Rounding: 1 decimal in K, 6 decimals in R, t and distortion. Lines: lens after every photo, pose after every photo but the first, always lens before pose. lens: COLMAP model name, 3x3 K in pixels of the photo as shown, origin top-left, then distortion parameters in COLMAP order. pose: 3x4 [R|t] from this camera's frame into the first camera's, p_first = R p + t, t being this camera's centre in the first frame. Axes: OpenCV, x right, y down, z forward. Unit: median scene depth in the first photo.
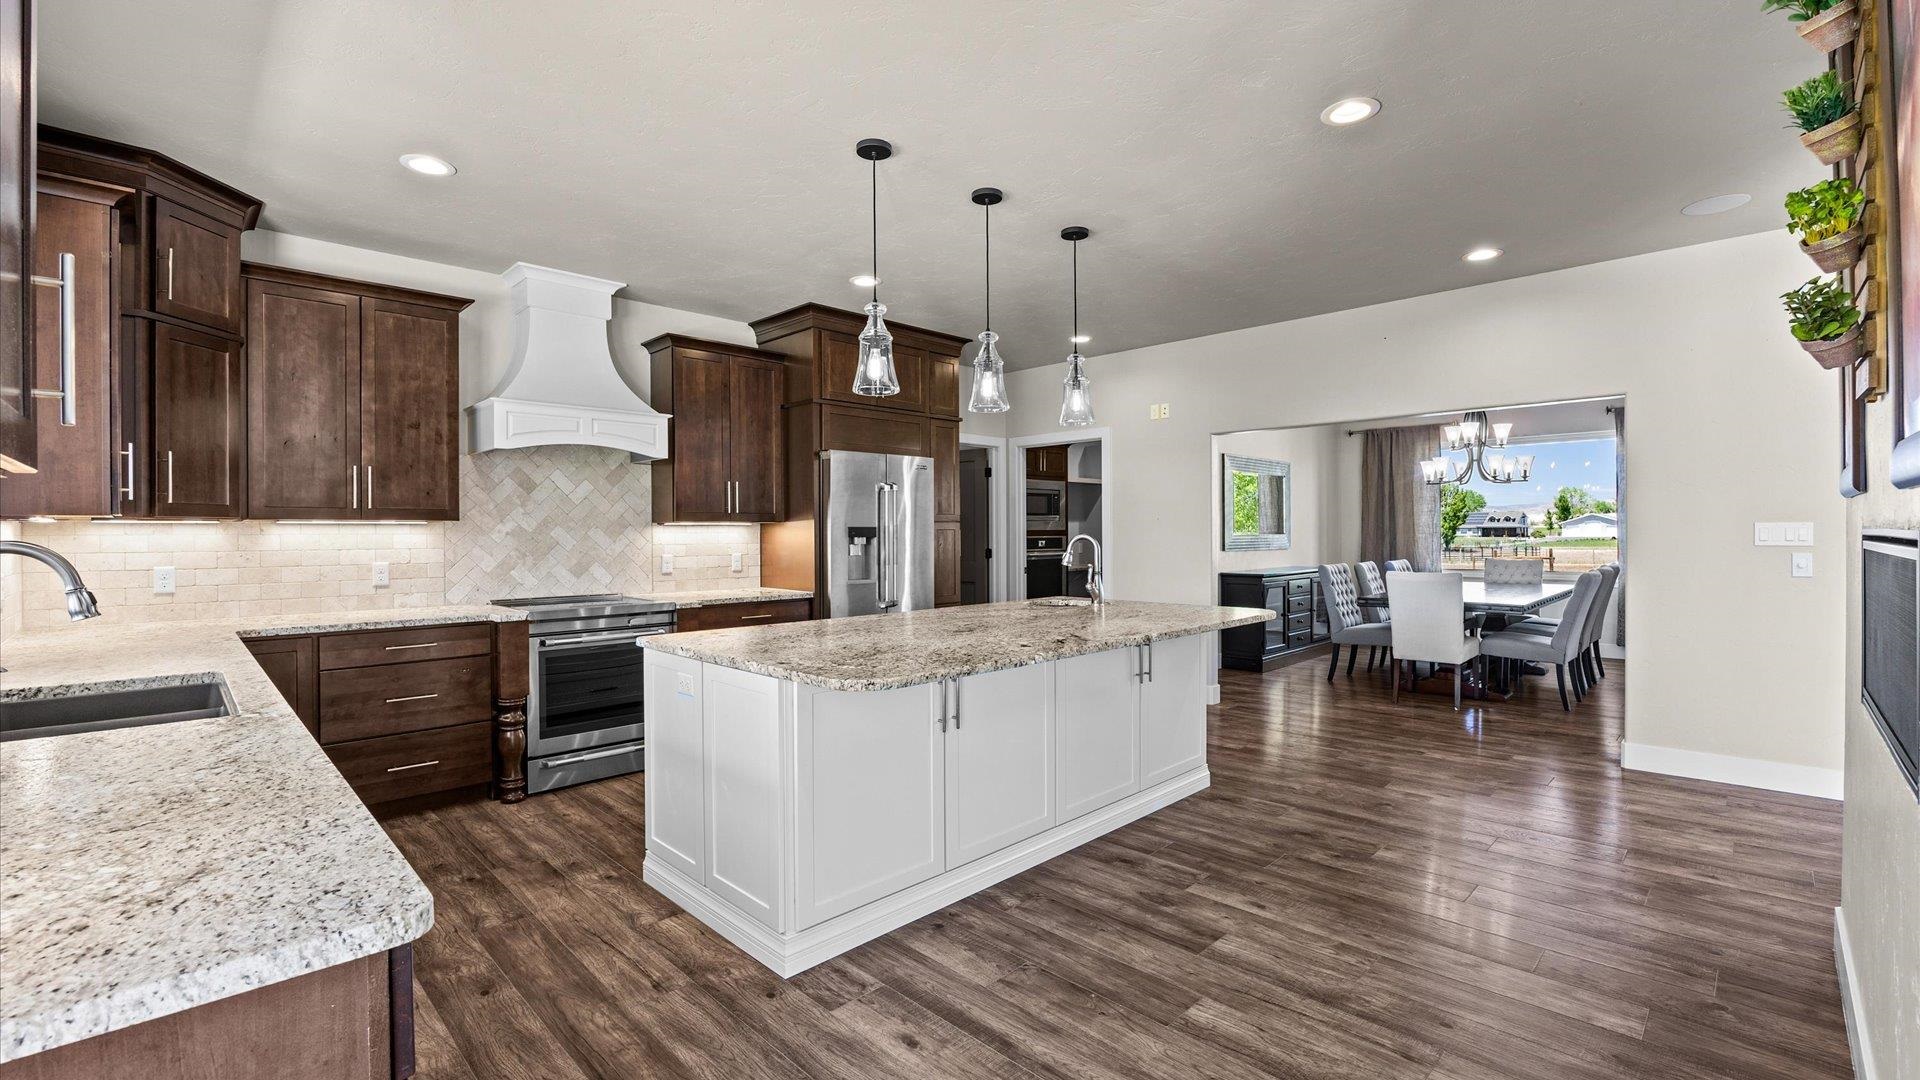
lens RADIAL K [[813.7, 0, 954.7], [0, 813.7, 541.6], [0, 0, 1]] dist [-0.016600, -0.000072]
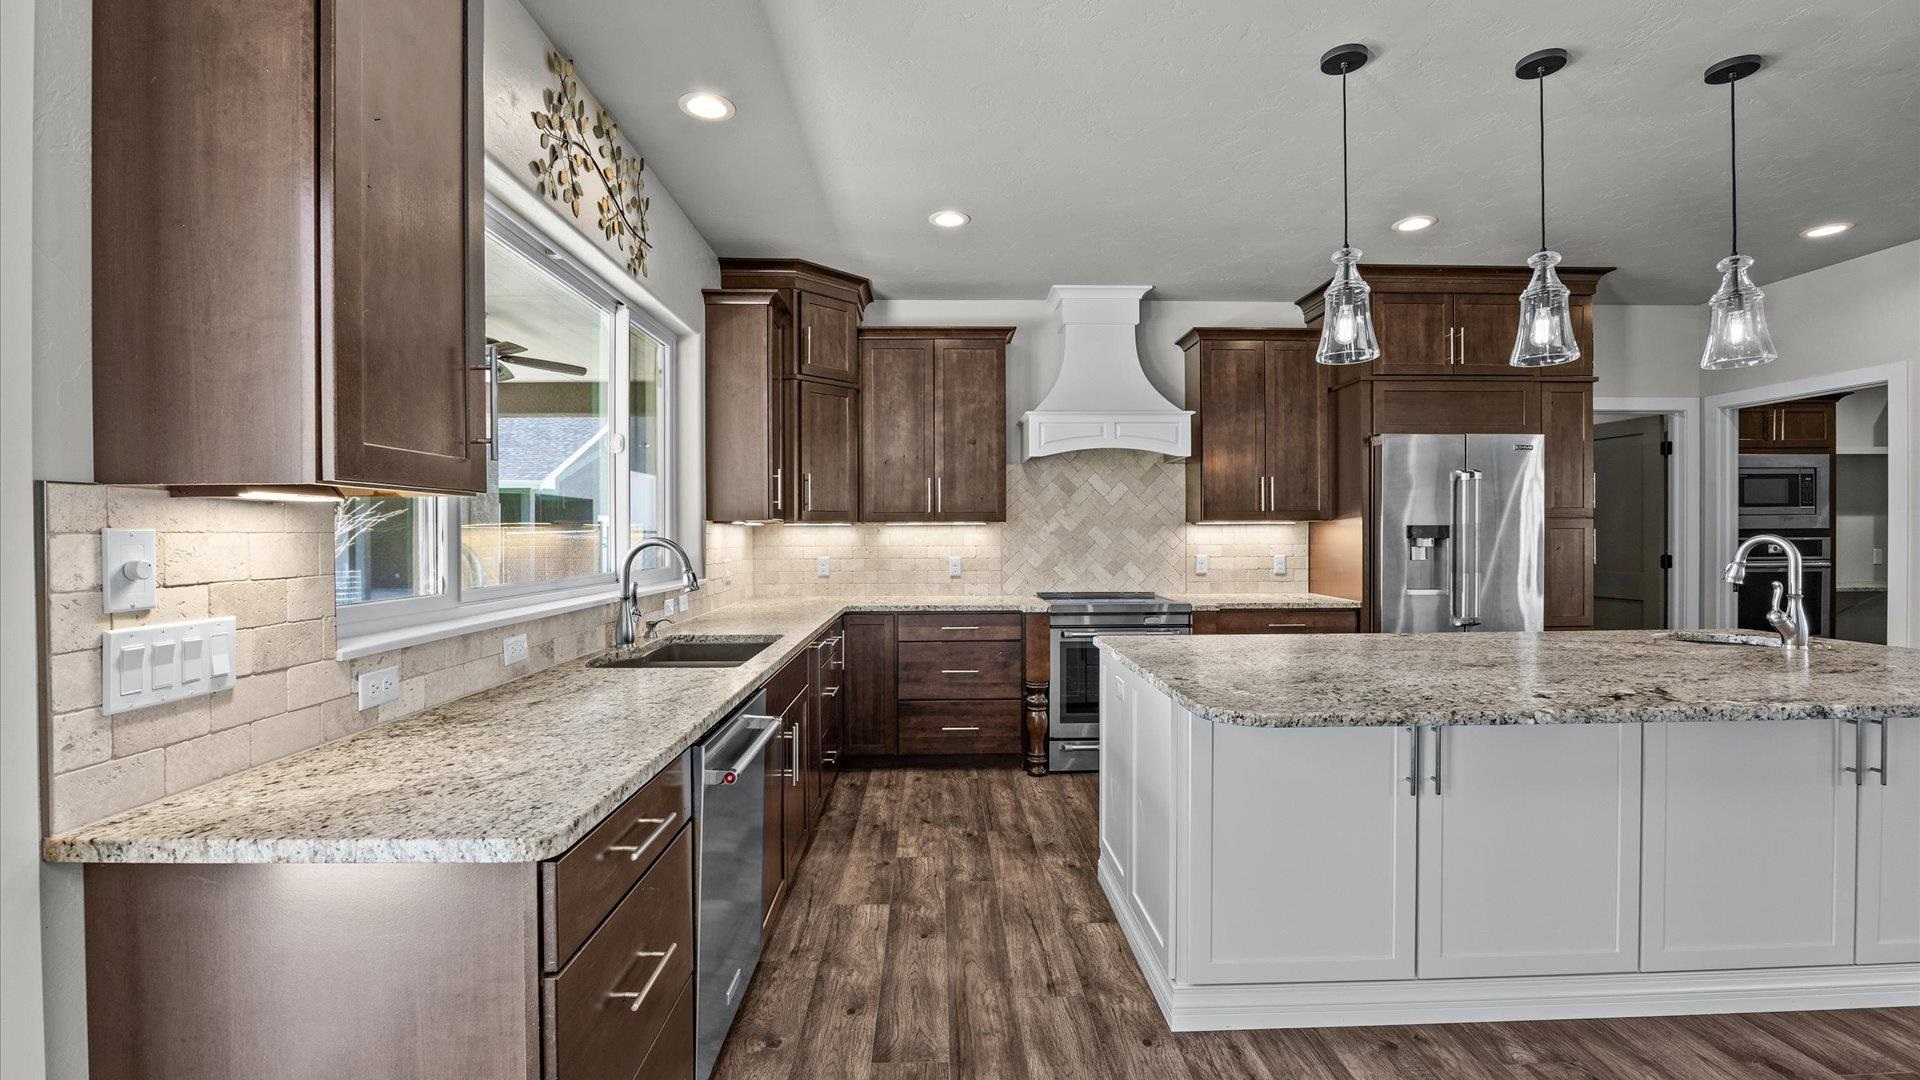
lens RADIAL K [[815.9, 0, 958.5], [0, 815.9, 544.9], [0, 0, 1]] dist [-0.022684, 0.004205]
pose [[0.729301, 0.010300, -0.684115, 0.135279], [-0.007467, 0.999947, 0.007094, -0.000814], [0.684152, -0.000065, 0.729340, 0.113265]]
